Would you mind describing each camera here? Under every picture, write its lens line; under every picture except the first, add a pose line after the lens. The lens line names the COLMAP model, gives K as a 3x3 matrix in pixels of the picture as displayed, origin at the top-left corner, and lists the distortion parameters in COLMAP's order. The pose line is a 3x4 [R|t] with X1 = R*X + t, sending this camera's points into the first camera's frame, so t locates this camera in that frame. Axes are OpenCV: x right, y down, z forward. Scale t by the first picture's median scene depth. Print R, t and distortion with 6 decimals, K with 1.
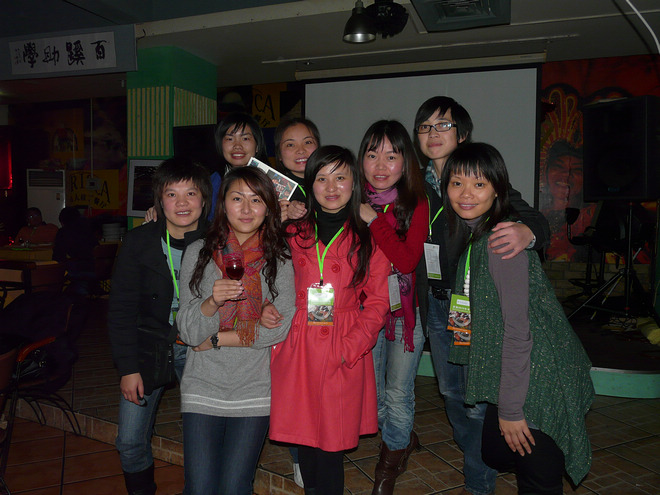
lens RADIAL K [[528.3, 0, 330.0], [0, 528.3, 247.5], [0, 0, 1]] dist [0.005557, 0.004802]
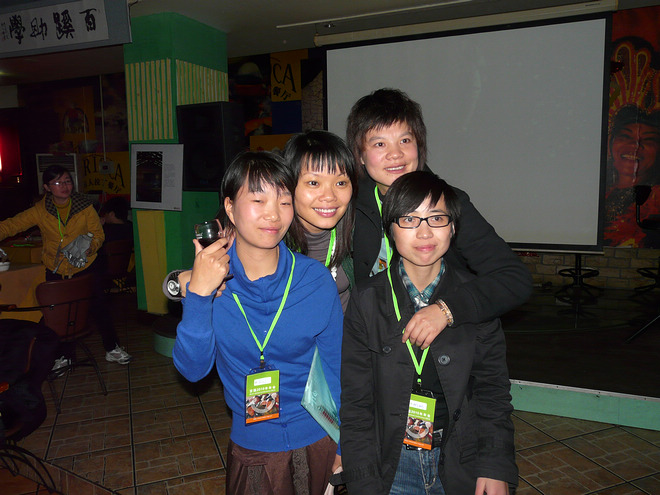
lens RADIAL K [[528.3, 0, 330.0], [0, 528.3, 247.5], [0, 0, 1]] dist [0.005557, 0.004802]
pose [[0.997731, -0.016413, -0.065301, 0.011815], [0.020232, 0.998096, 0.058262, -0.037619], [0.064220, -0.059451, 0.996163, 0.121185]]
